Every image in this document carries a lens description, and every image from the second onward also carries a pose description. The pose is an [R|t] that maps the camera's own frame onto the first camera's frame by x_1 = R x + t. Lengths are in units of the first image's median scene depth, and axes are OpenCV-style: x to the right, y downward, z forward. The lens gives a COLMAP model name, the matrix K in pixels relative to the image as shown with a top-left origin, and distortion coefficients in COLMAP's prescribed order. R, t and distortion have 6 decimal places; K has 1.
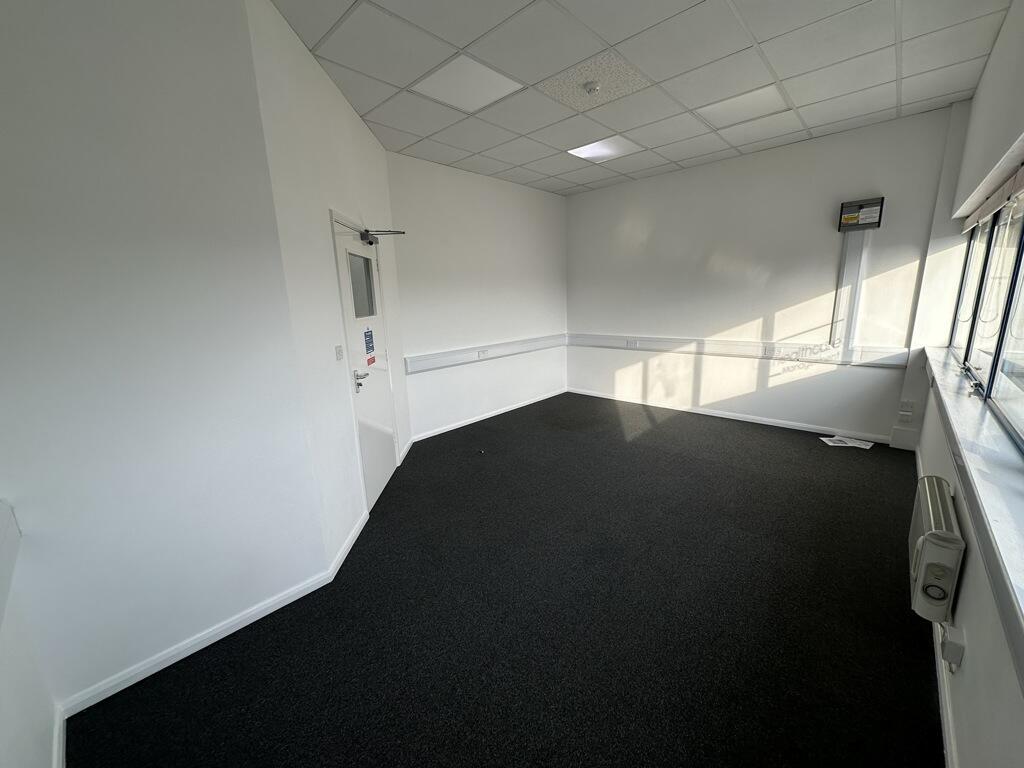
lens RADIAL K [[407.0, 0, 510.9], [0, 407.0, 384.9], [0, 0, 1]] dist [-0.000757, -0.000380]
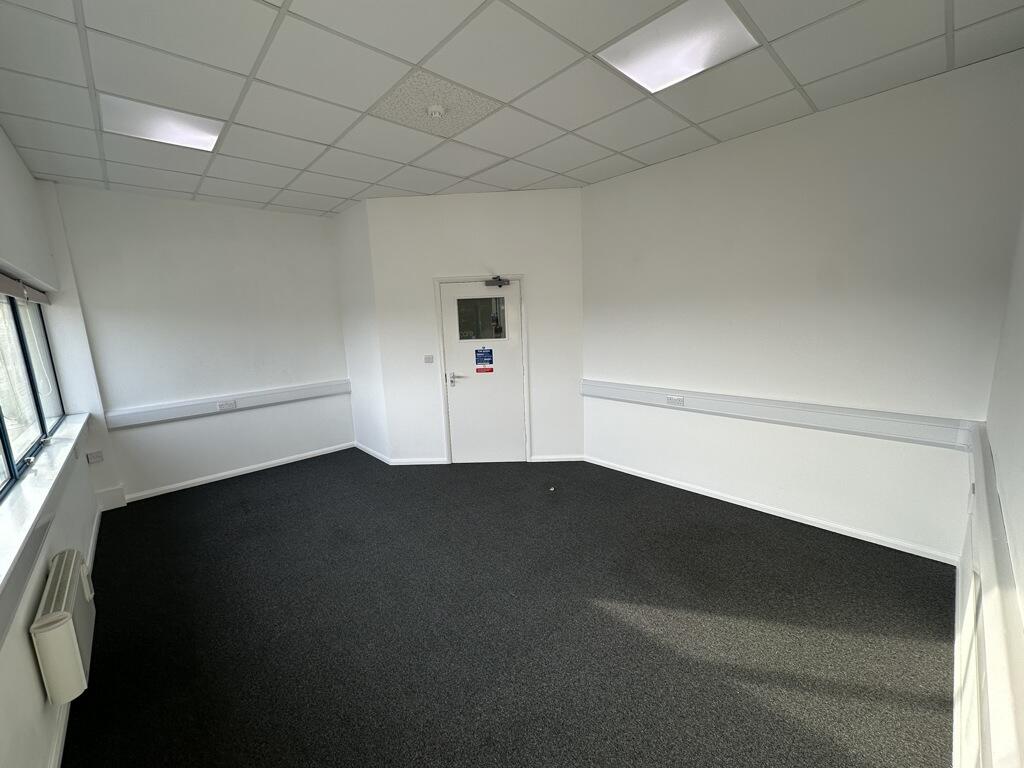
lens RADIAL K [[407.0, 0, 510.3], [0, 407.0, 384.9], [0, 0, 1]] dist [-0.000757, -0.000380]
pose [[-0.073449, 0.199758, -0.977089, 0.994965], [-0.171360, 0.962636, 0.209685, -0.307761], [0.982467, 0.182835, -0.036474, 1.100319]]
